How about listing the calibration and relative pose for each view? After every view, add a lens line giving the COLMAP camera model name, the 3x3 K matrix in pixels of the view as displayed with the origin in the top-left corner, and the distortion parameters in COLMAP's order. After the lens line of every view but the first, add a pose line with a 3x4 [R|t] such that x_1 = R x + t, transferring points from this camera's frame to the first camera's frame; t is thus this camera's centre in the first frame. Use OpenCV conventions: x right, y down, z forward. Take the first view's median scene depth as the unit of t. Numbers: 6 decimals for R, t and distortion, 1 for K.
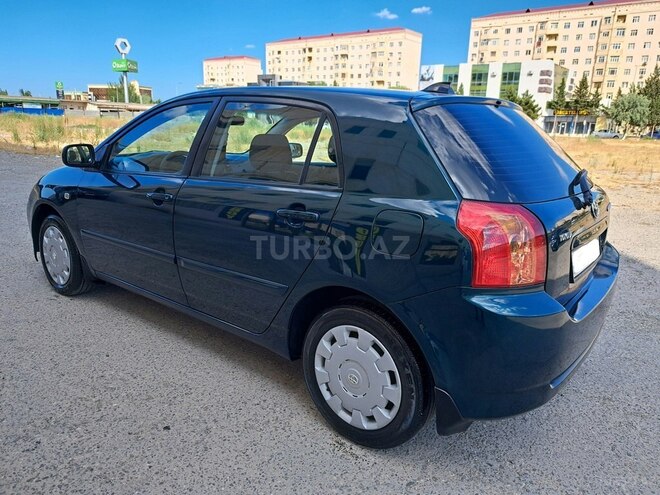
lens RADIAL K [[479.9, 0, 335.3], [0, 479.9, 244.8], [0, 0, 1]] dist [0.032354, -0.032437]
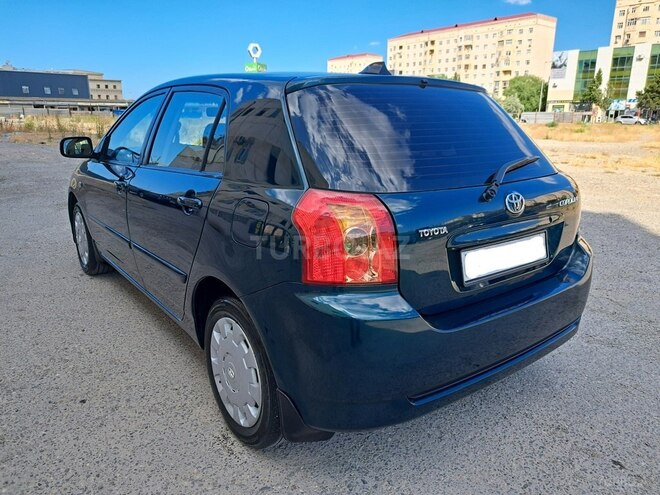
lens RADIAL K [[475.7, 0, 332.8], [0, 475.7, 247.1], [0, 0, 1]] dist [0.035932, -0.034444]
pose [[0.970365, 0.040130, -0.238289, 0.325148], [-0.036530, 0.999142, 0.019504, -0.000922], [0.238867, -0.010221, 0.970998, 0.082539]]
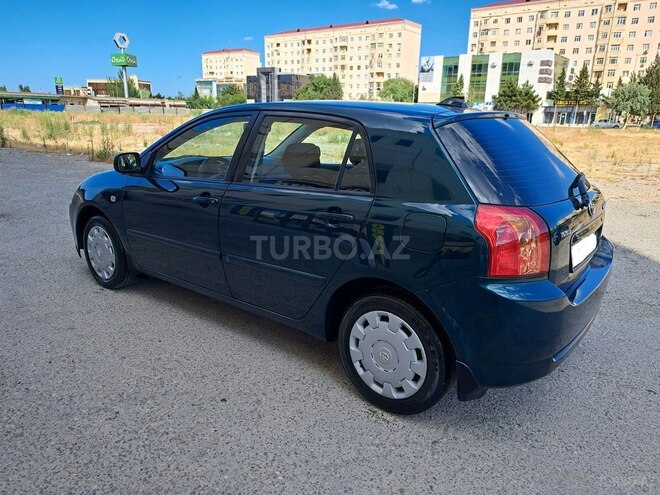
lens RADIAL K [[477.0, 0, 335.4], [0, 477.0, 248.3], [0, 0, 1]] dist [0.031453, -0.027693]
pose [[0.999944, -0.010368, -0.002292, -0.055044], [0.010418, 0.999690, 0.022613, -0.008783], [0.002057, -0.022636, 0.999742, -0.115181]]
